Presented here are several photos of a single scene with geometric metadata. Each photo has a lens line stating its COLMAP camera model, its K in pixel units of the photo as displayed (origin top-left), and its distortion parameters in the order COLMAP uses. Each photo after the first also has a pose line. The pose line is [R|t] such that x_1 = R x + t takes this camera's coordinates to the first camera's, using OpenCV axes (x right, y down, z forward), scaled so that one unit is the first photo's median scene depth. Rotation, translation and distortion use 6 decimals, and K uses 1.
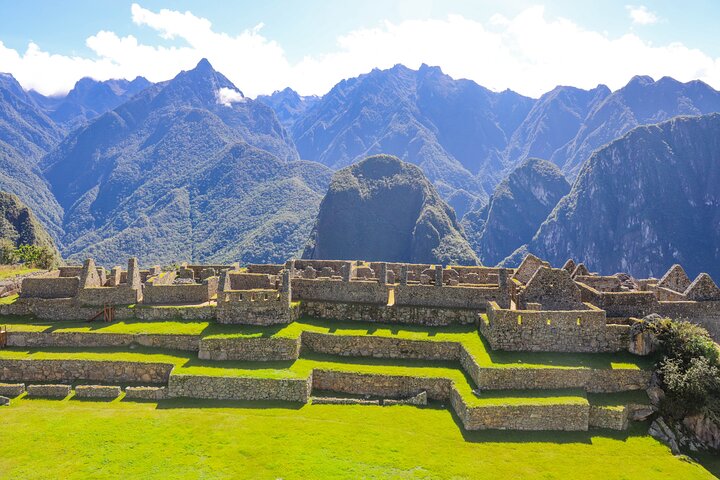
lens RADIAL K [[509.8, 0, 381.4], [0, 509.8, 240.4], [0, 0, 1]] dist [-0.087498, 0.065830]
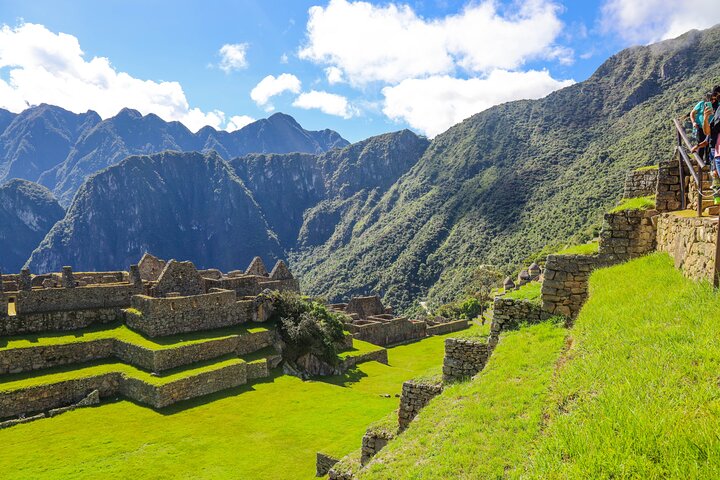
lens RADIAL K [[509.8, 0, 362.7], [0, 509.8, 245.4], [0, 0, 1]] dist [-0.087498, 0.065830]
pose [[0.579035, -0.021940, 0.815007, -0.343867], [0.065810, 0.997634, -0.019900, 0.068558], [-0.812642, 0.065159, 0.579109, 0.017641]]
